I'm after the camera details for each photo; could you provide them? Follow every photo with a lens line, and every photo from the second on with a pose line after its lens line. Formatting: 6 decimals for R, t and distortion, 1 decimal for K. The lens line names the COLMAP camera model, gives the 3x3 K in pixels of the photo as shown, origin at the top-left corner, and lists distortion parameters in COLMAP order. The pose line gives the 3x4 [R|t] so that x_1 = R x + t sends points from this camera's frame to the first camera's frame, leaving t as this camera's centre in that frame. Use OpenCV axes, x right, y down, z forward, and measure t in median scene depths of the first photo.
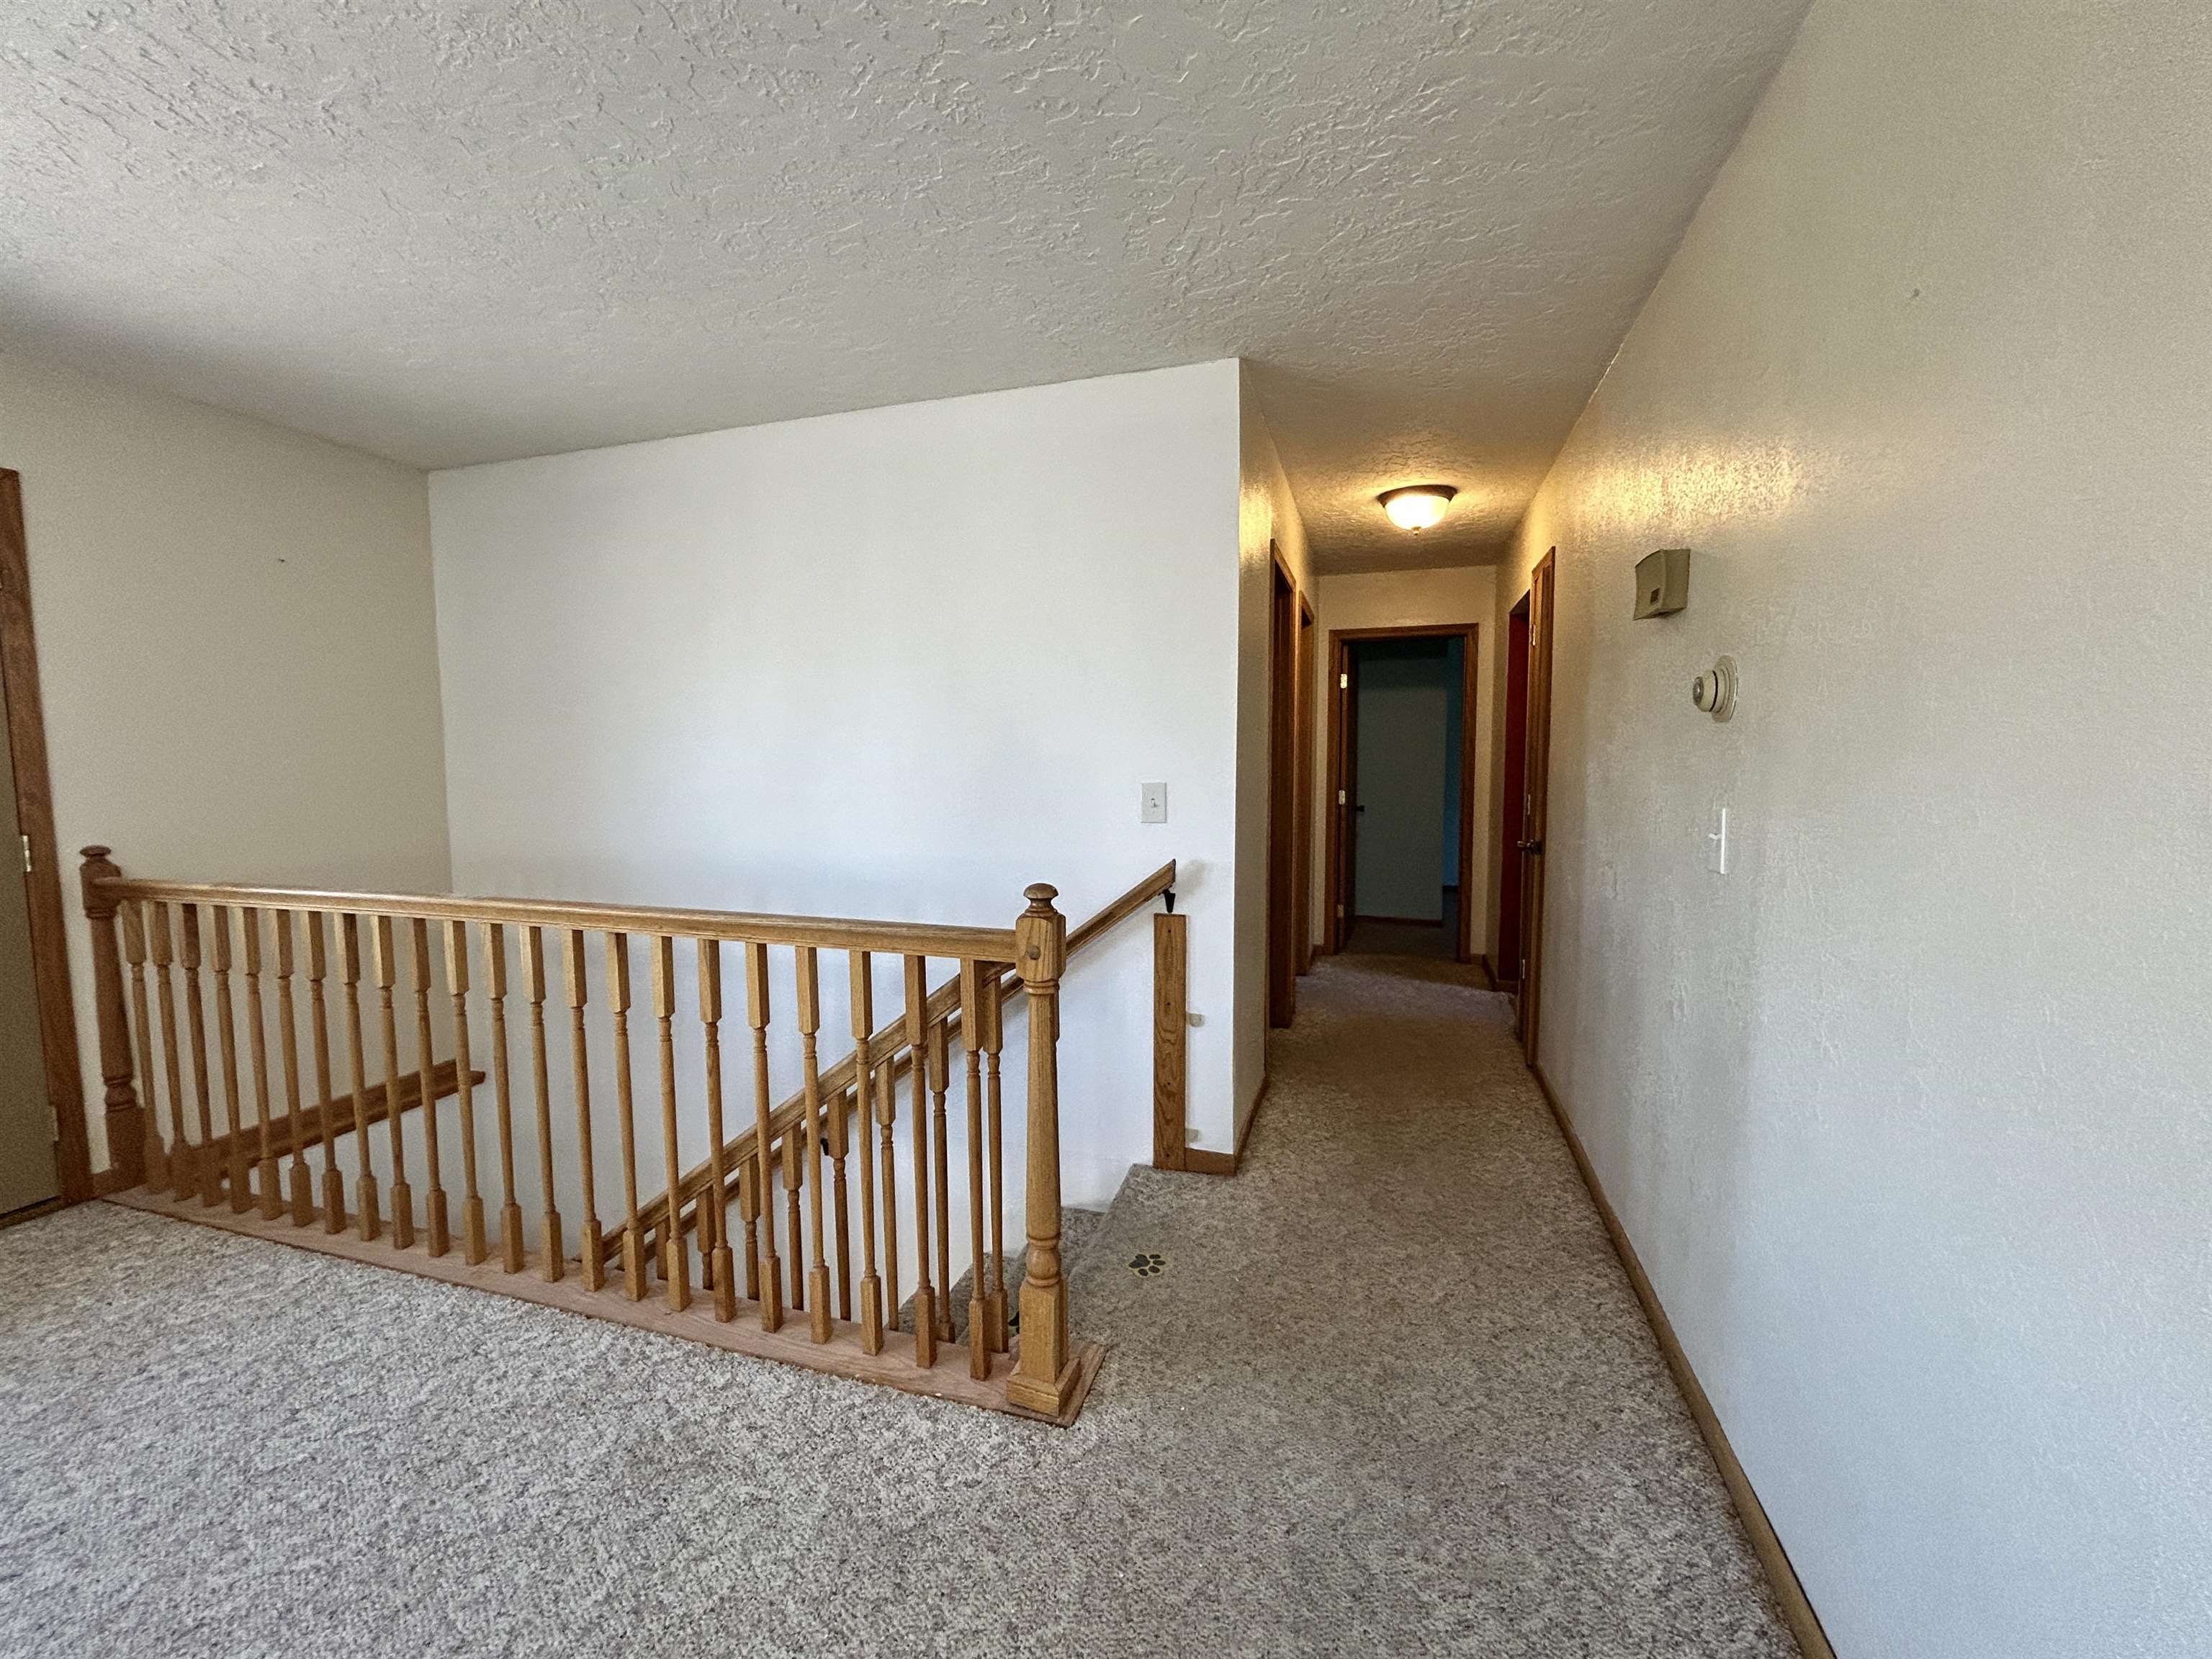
lens RADIAL K [[902.6, 0, 1106.1], [0, 902.6, 827.3], [0, 0, 1]] dist [-0.000108, 0.000034]
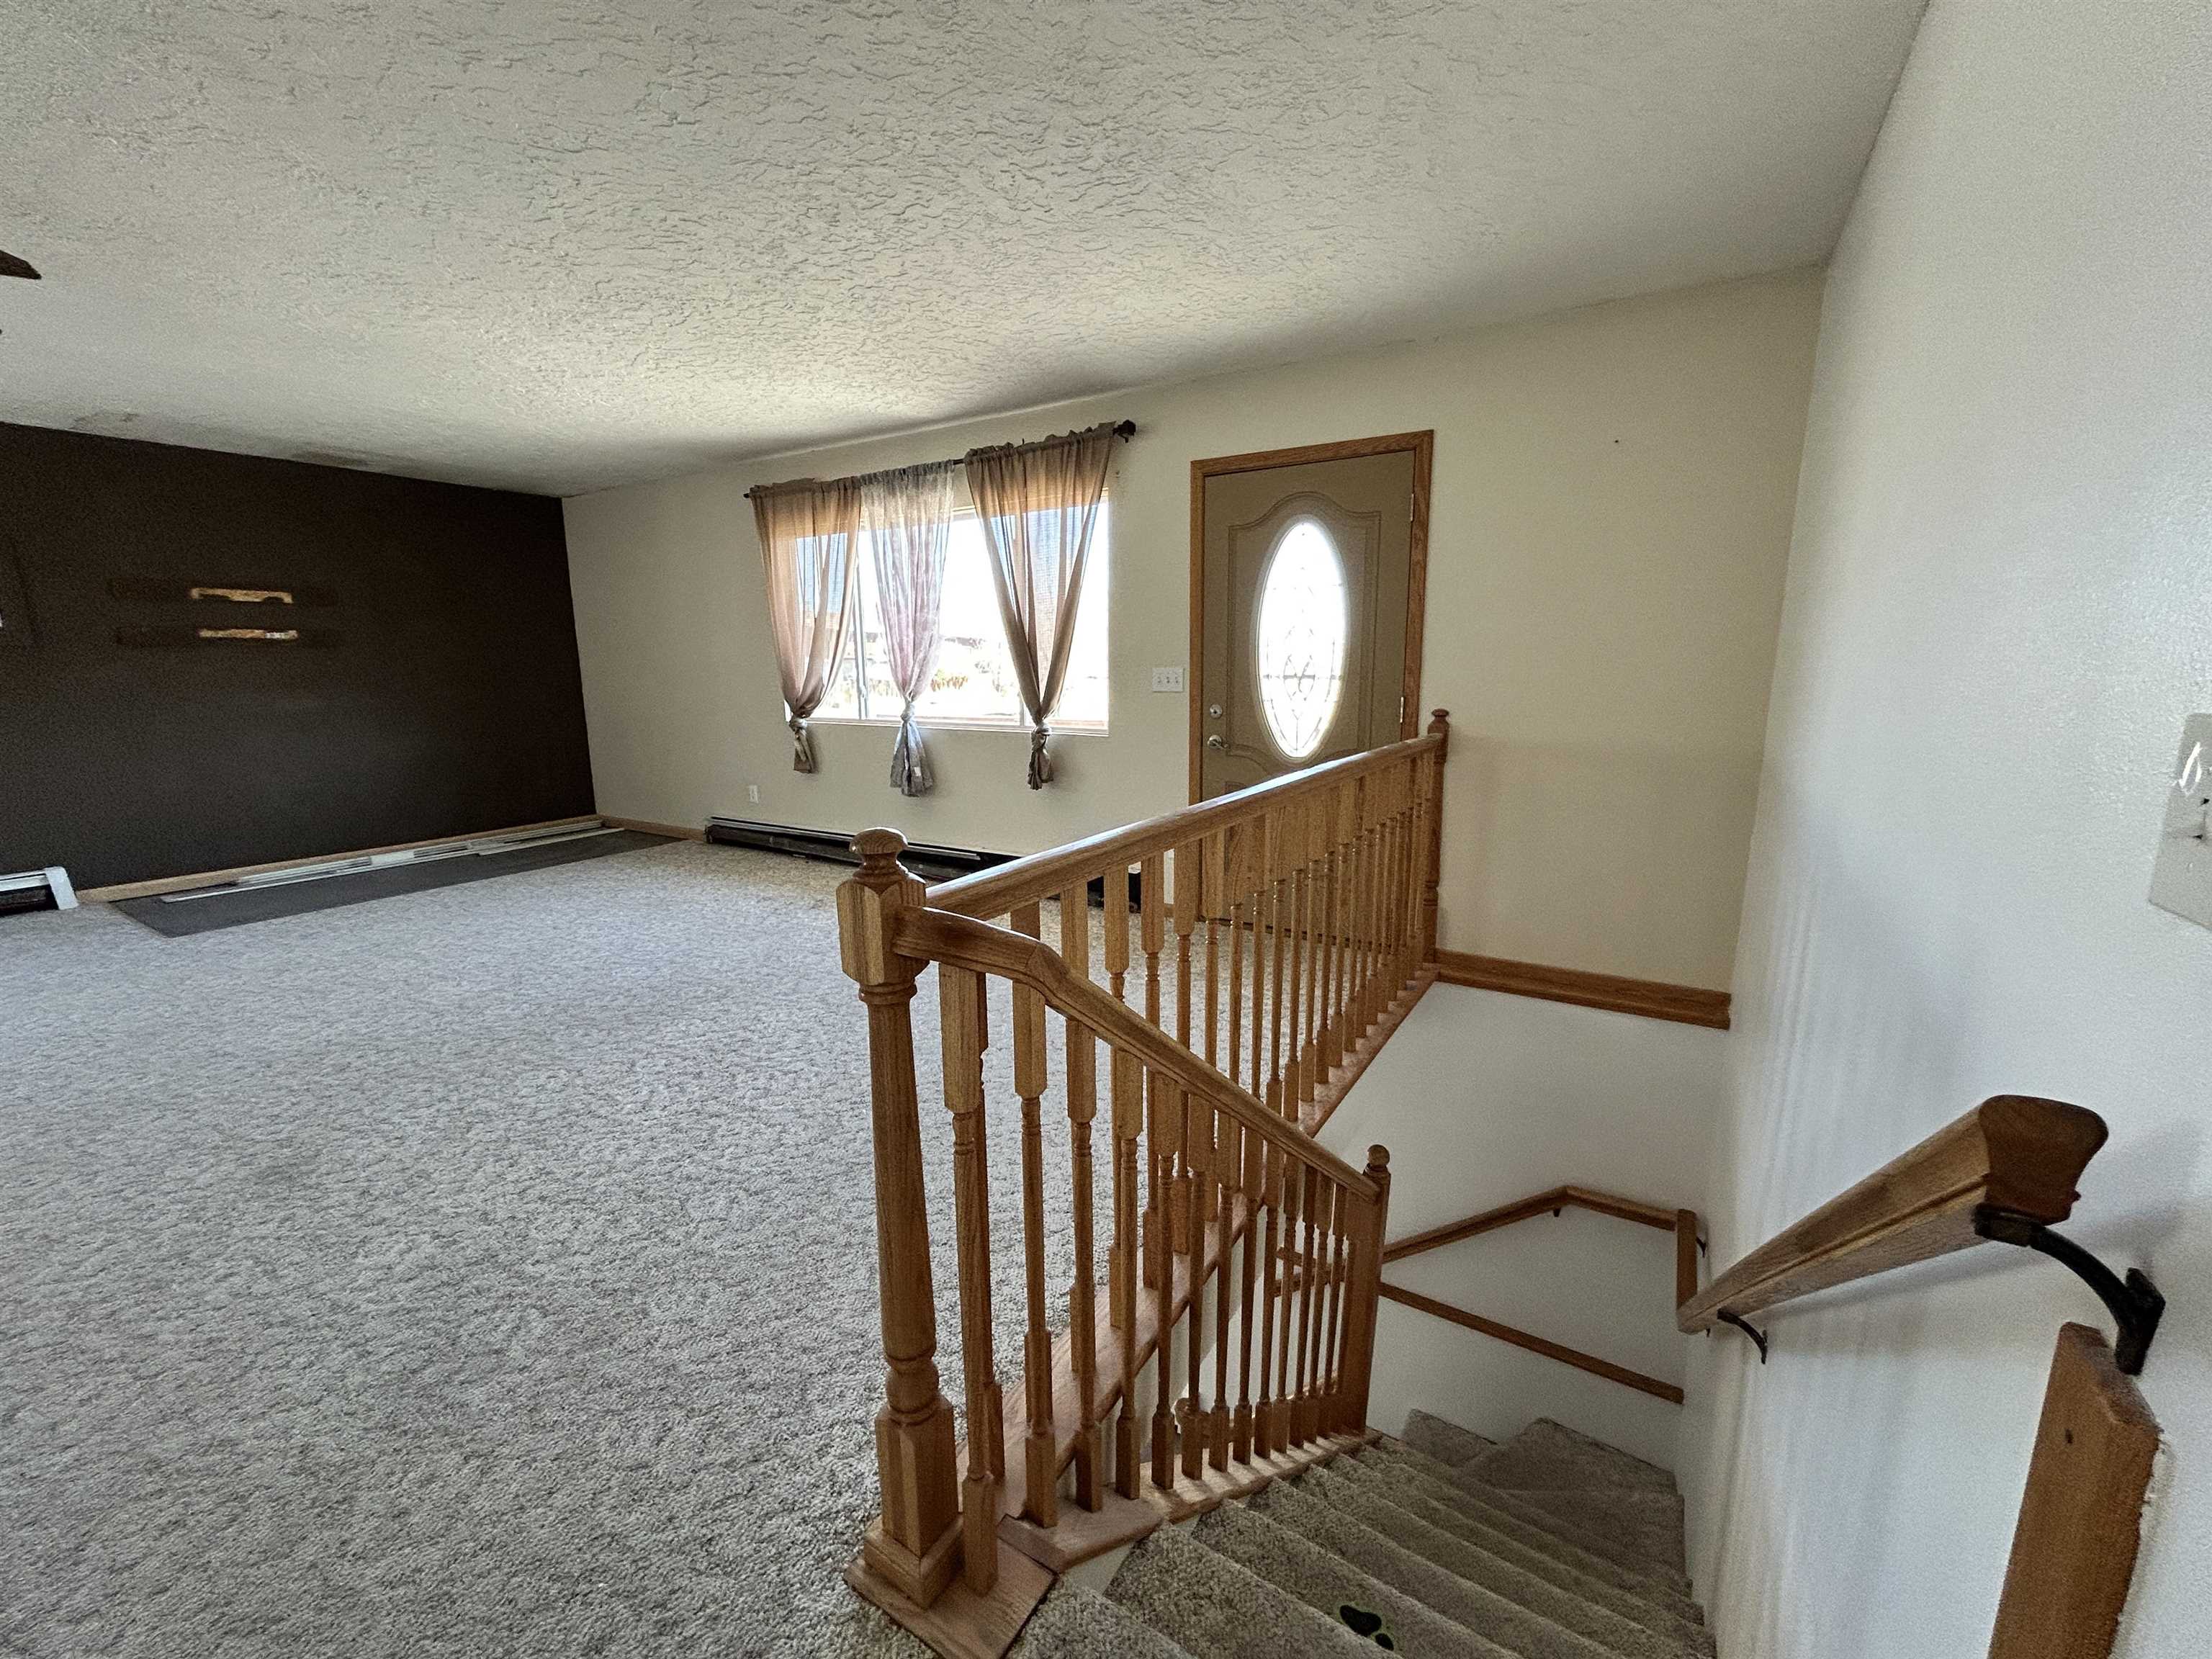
lens RADIAL K [[902.6, 0, 1121.4], [0, 902.6, 827.8], [0, 0, 1]] dist [-0.000108, 0.000034]
pose [[-0.249581, 0.185650, -0.950391, 0.437449], [-0.061372, 0.976445, 0.206856, -0.076753], [0.966407, 0.109955, -0.232308, 1.199760]]
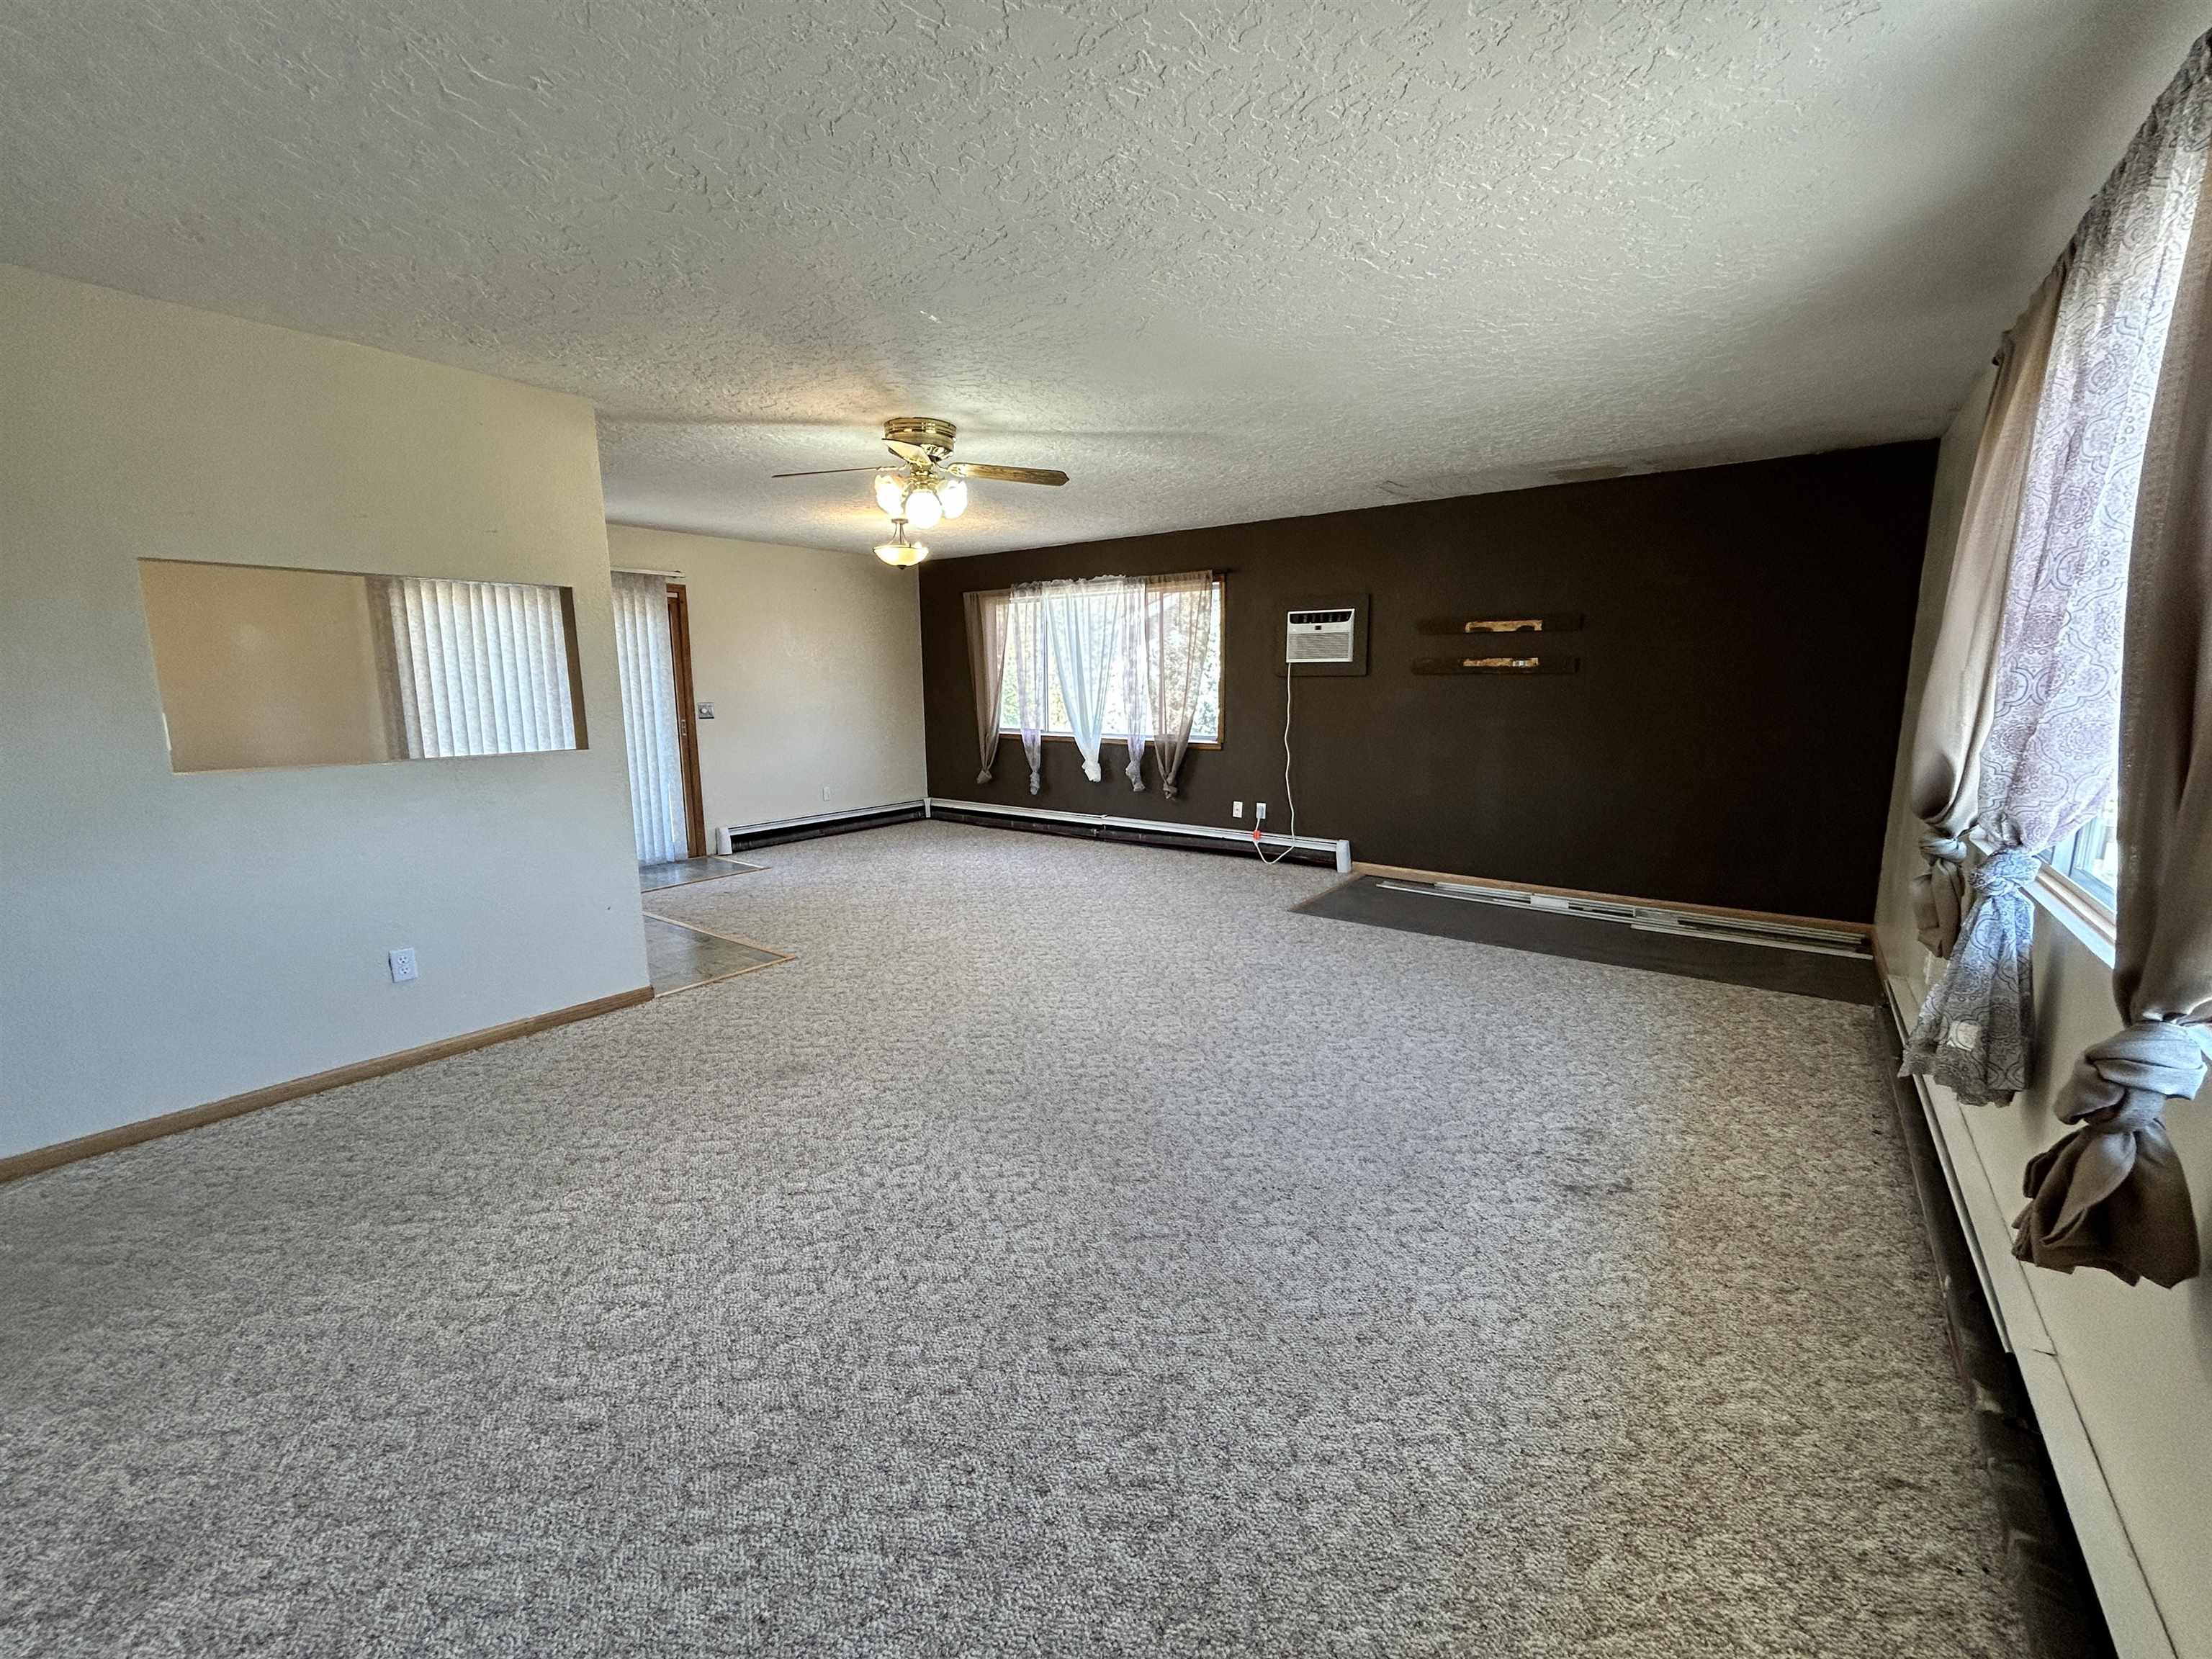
lens RADIAL K [[902.6, 0, 1098.7], [0, 902.6, 826.1], [0, 0, 1]] dist [-0.000108, 0.000034]
pose [[-0.936043, -0.046343, 0.348822, -1.382977], [0.037764, 0.972335, 0.230518, -0.125379], [-0.349855, 0.228947, -0.908397, 1.128529]]
